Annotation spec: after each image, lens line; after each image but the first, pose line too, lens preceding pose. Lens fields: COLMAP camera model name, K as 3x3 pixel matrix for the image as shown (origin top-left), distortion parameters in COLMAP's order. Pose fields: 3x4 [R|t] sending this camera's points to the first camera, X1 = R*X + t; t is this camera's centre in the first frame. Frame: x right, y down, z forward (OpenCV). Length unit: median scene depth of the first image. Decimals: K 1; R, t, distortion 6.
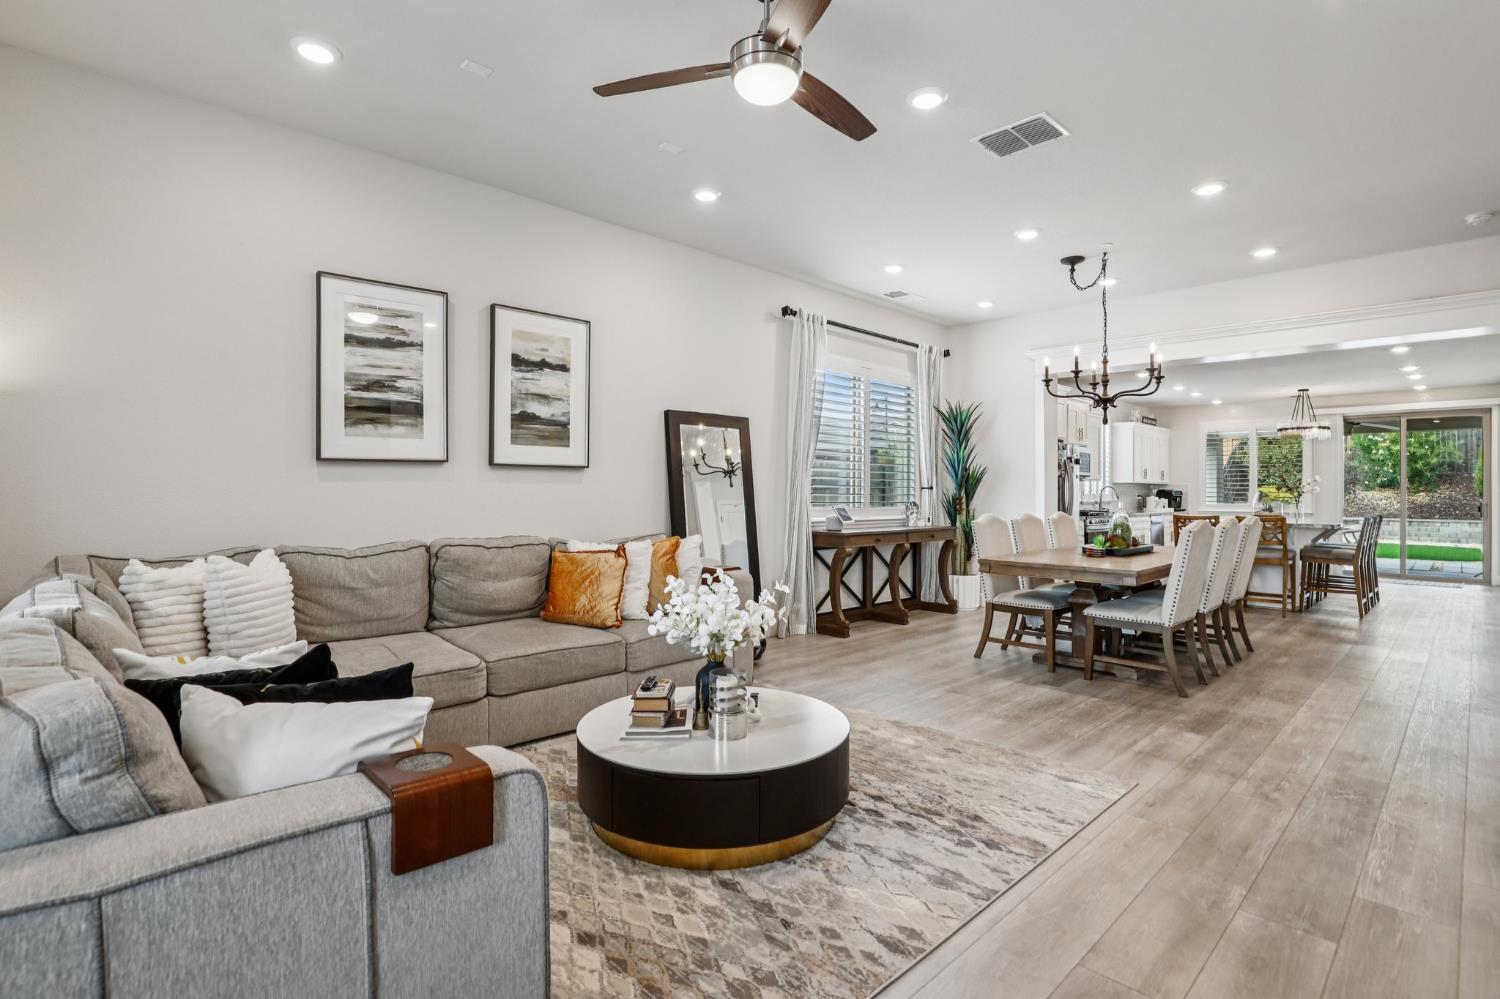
lens RADIAL K [[716.3, 0, 752.5], [0, 716.3, 492.3], [0, 0, 1]] dist [-0.027097, 0.004102]
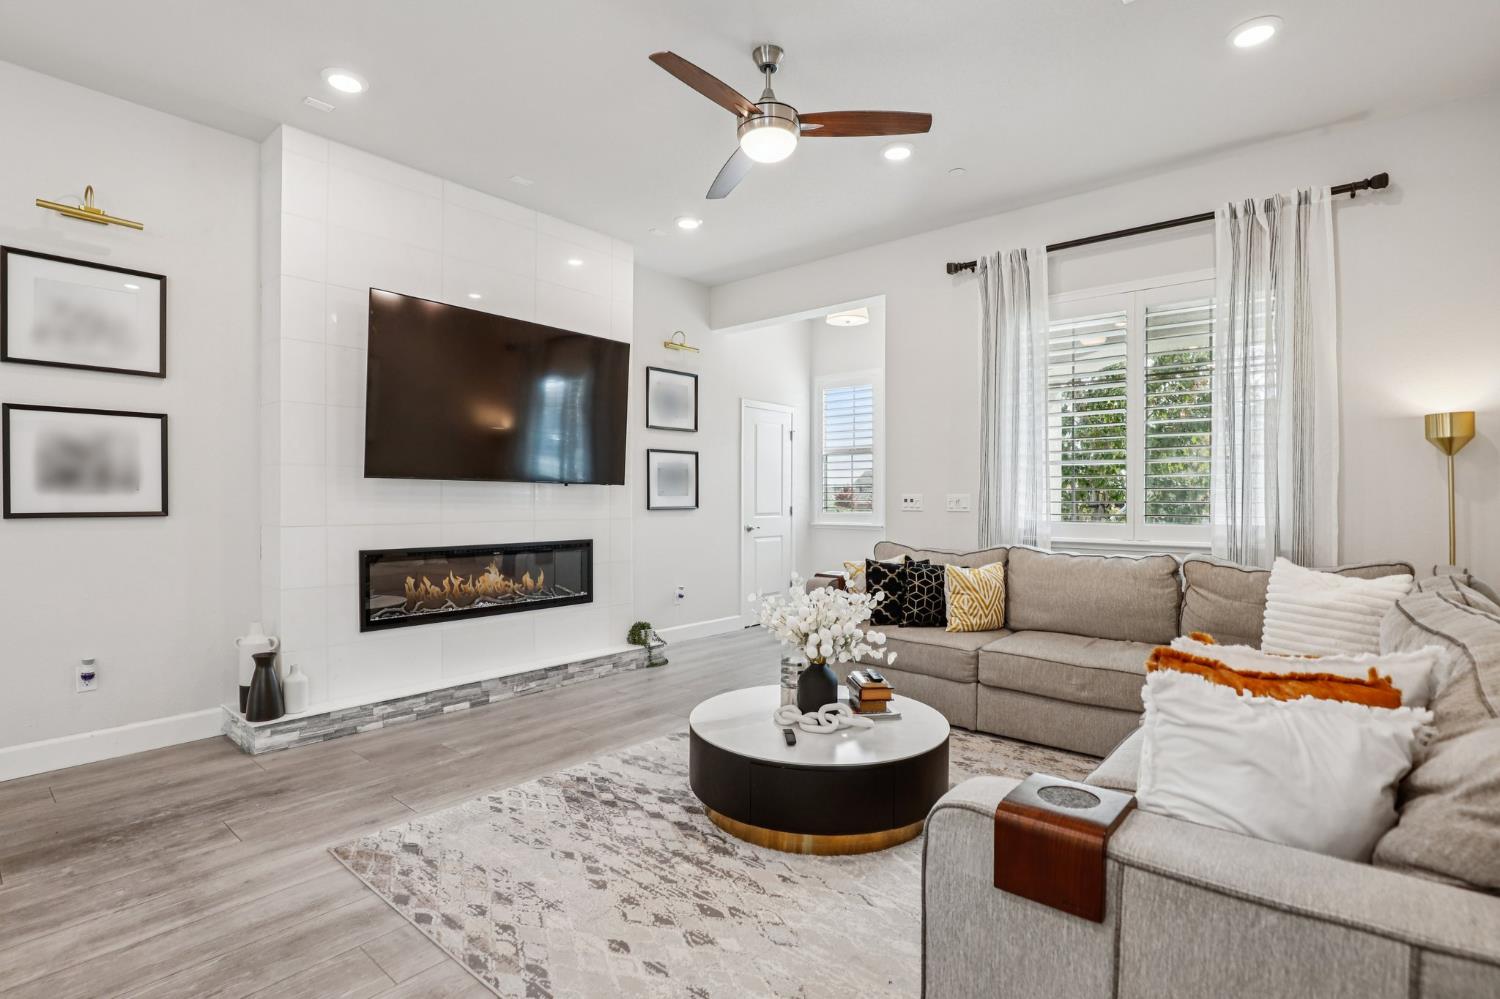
lens RADIAL K [[716.3, 0, 749.3], [0, 716.3, 501.2], [0, 0, 1]] dist [-0.027097, 0.004102]
pose [[-0.994846, -0.005209, -0.101260, 0.077426], [-0.005512, 0.999981, 0.002712, 0.000264], [0.101244, 0.003256, -0.994856, 1.020064]]
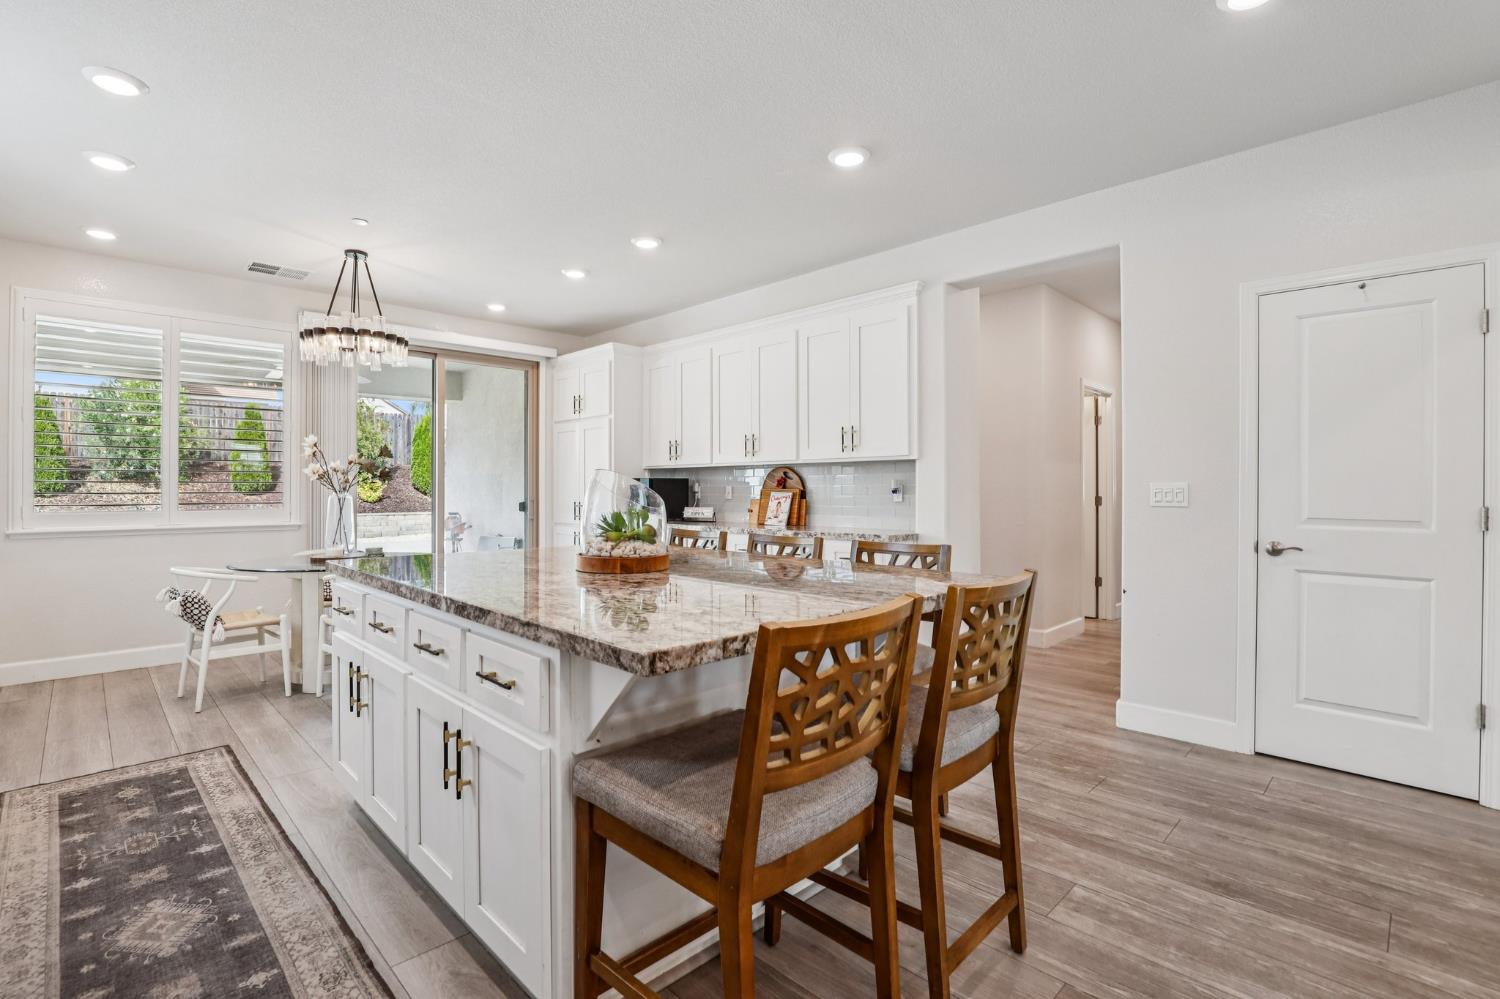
lens RADIAL K [[691.9, 0, 746.0], [0, 691.9, 489.1], [0, 0, 1]] dist [-0.039135, 0.008944]
pose [[-0.010981, -0.005010, 0.999927, 0.656842], [0.000359, 0.999987, 0.005014, 0.005758], [-0.999940, 0.000415, -0.010979, 1.444624]]
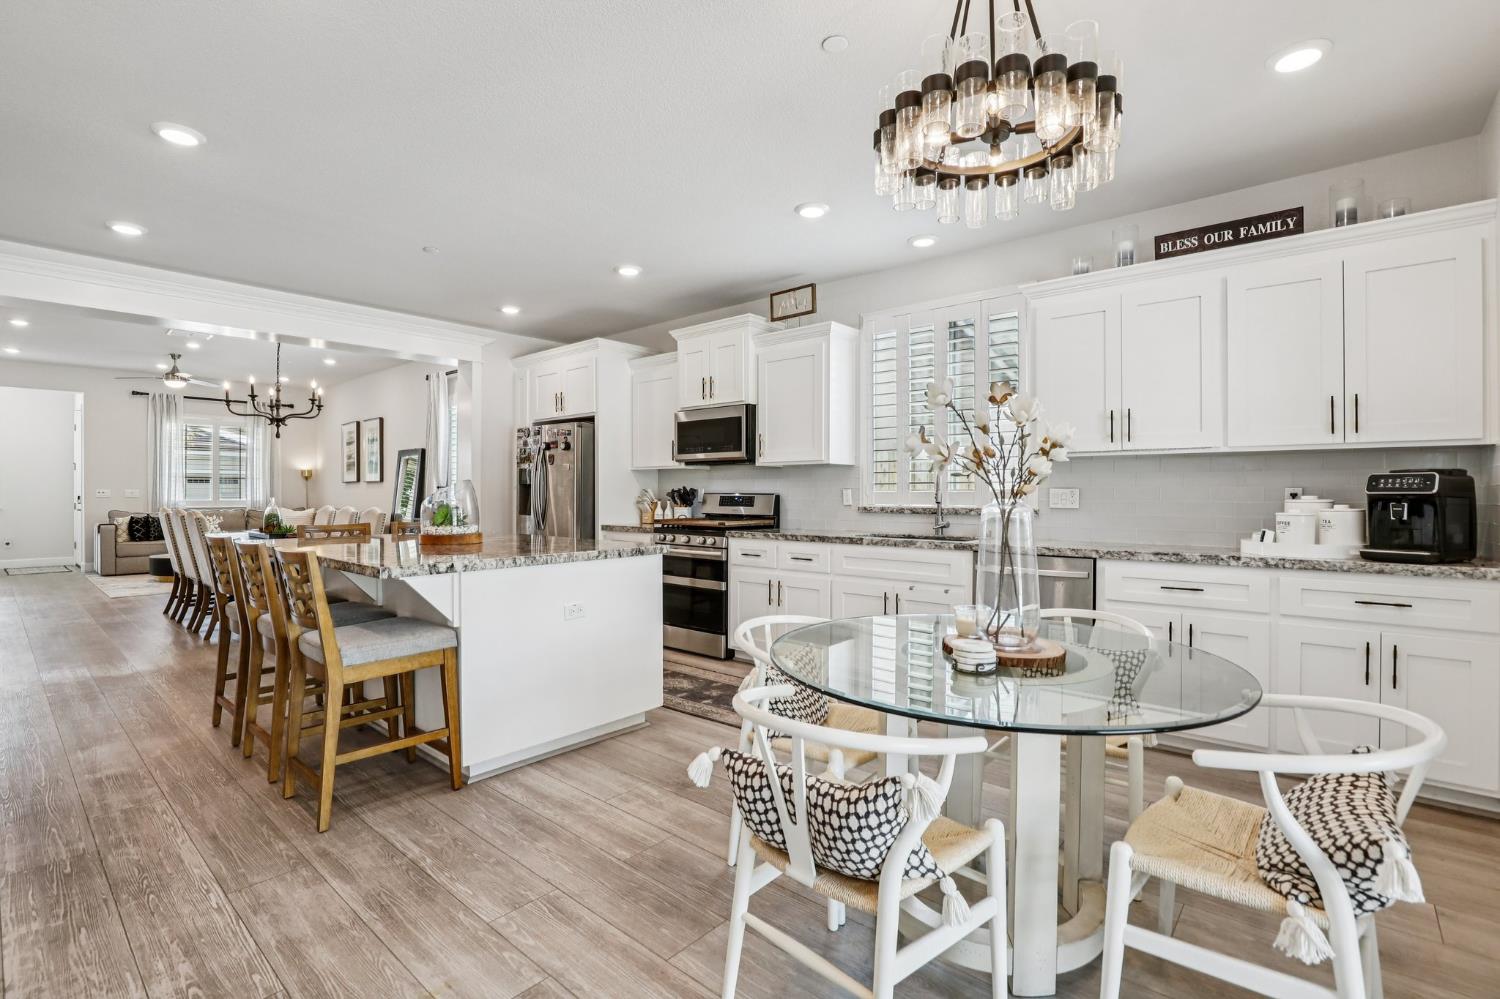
lens RADIAL K [[691.9, 0, 747.7], [0, 691.9, 495.2], [0, 0, 1]] dist [-0.039135, 0.008944]
pose [[0.087365, -0.002466, -0.996173, 1.823062], [-0.000208, 0.999997, -0.002493, 0.012798], [0.996176, 0.000425, 0.087365, 1.757614]]
